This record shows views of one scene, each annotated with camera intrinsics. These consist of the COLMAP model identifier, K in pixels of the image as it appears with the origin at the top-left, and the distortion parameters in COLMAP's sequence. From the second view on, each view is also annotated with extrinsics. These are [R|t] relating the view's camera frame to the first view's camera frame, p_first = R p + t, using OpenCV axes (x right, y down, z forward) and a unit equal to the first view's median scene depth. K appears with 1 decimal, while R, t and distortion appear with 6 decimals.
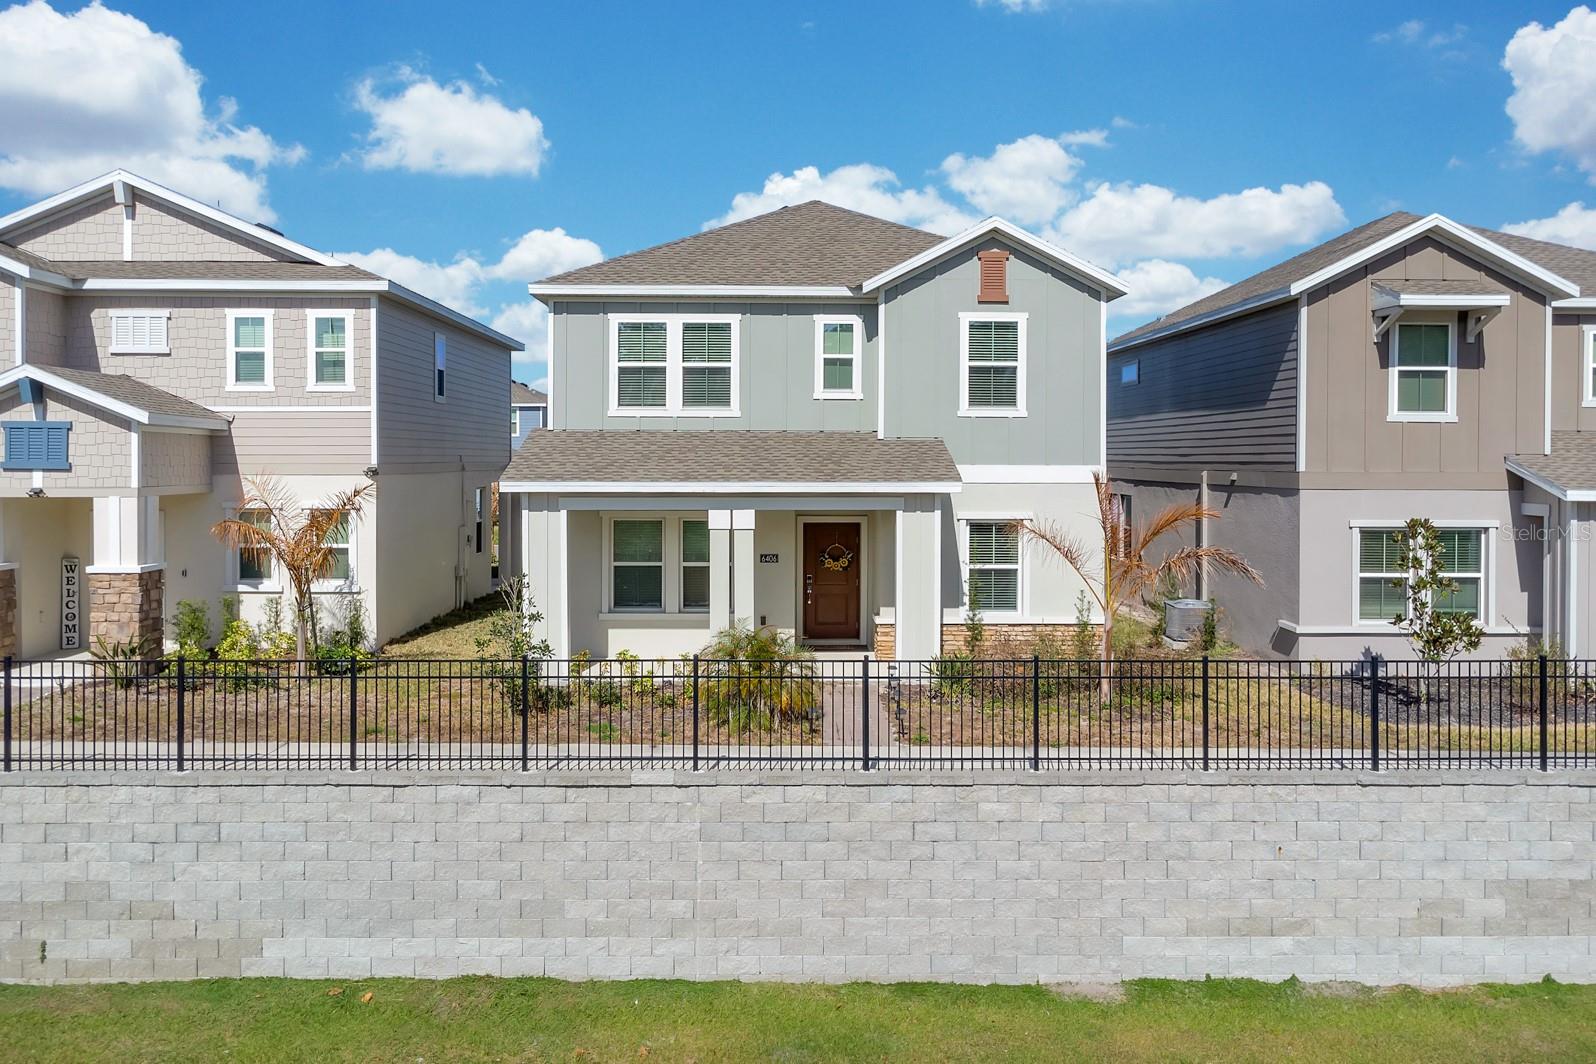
lens RADIAL K [[1235.7, 0, 792.1], [0, 1235.7, 470.9], [0, 0, 1]] dist [0.007471, 0.006021]
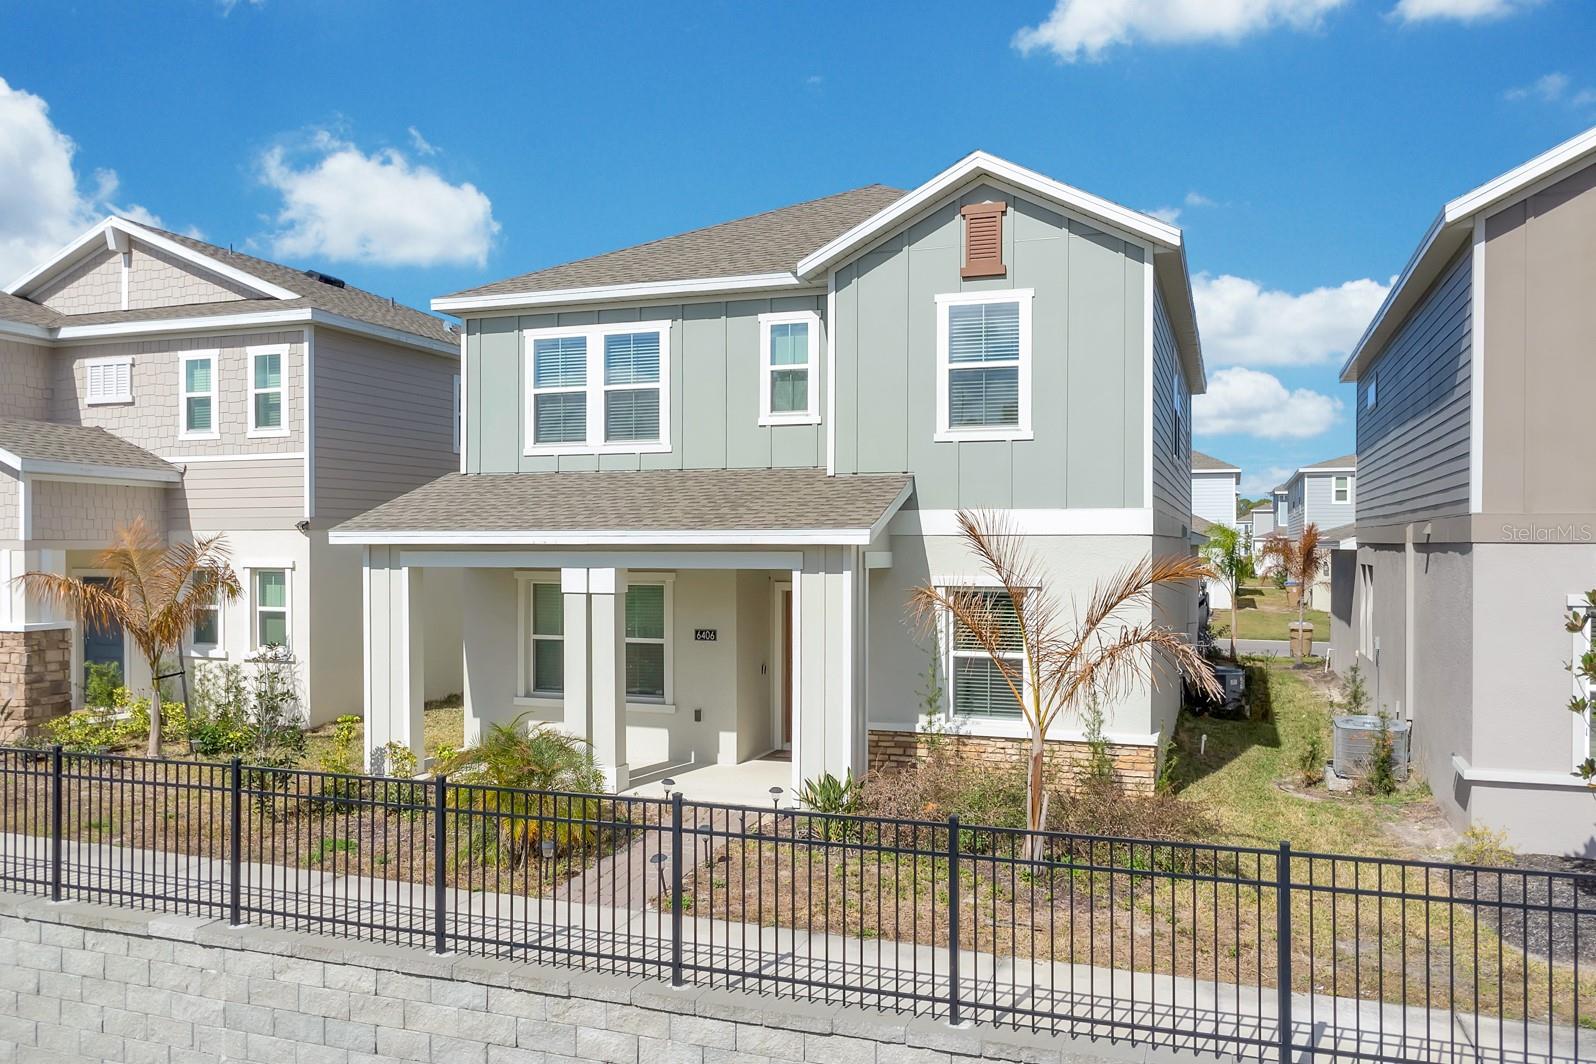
lens RADIAL K [[1240.7, 0, 778.3], [0, 1240.7, 554.9], [0, 0, 1]] dist [0.010115, -0.000559]
pose [[0.932298, 0.001955, -0.361687, 0.306243], [-0.002512, 0.999996, -0.001072, 0.021848], [0.361684, 0.001908, 0.932299, 0.299547]]
